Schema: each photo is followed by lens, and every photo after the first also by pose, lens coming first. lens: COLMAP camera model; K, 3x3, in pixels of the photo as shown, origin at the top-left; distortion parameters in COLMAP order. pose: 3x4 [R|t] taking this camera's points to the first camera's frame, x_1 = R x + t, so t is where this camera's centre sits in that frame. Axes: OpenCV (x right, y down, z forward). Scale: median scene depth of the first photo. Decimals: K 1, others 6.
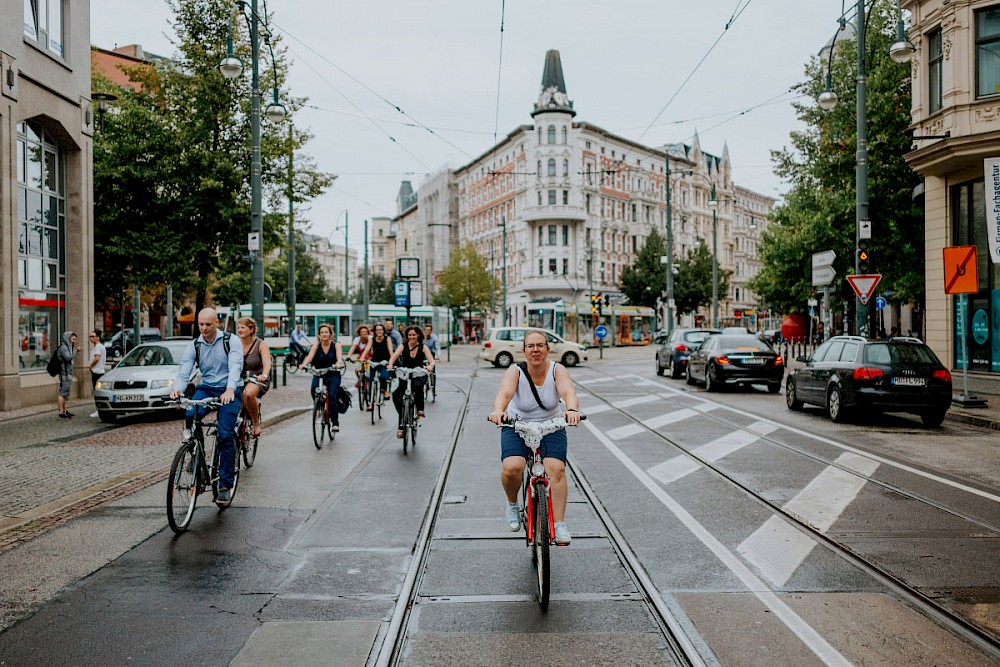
lens RADIAL K [[999.5, 0, 500.0], [0, 999.5, 333.5], [0, 0, 1]] dist [0.004128, 0.002773]
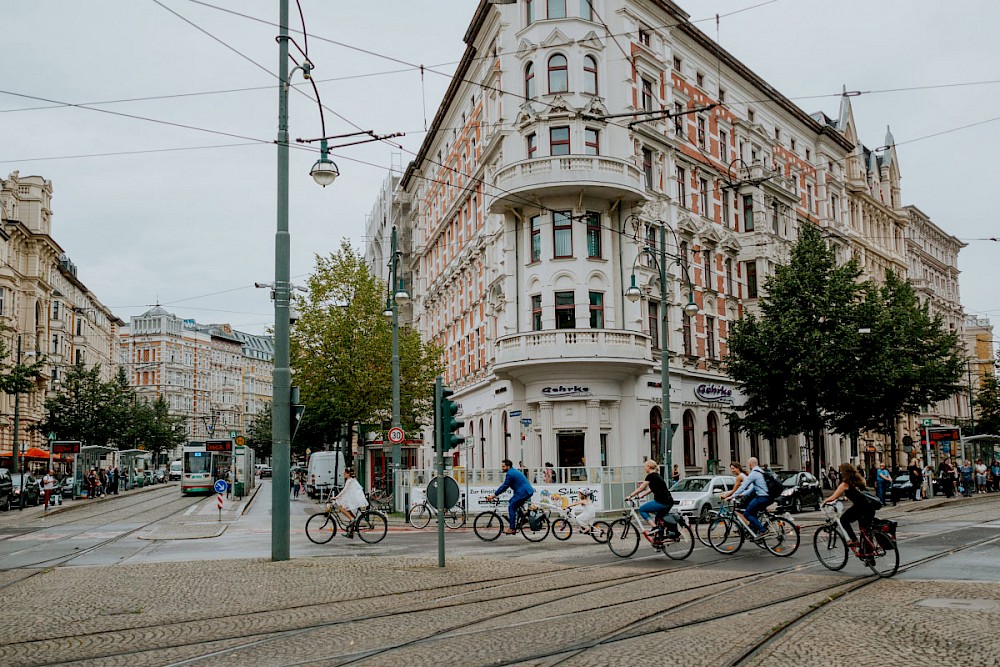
lens RADIAL K [[999.5, 0, 500.0], [0, 999.5, 333.5], [0, 0, 1]] dist [0.004128, 0.002773]
pose [[0.998234, -0.019276, -0.056181, 0.048027], [0.011537, 0.990784, -0.134957, -0.004113], [0.058265, 0.134070, 0.989257, 0.589265]]
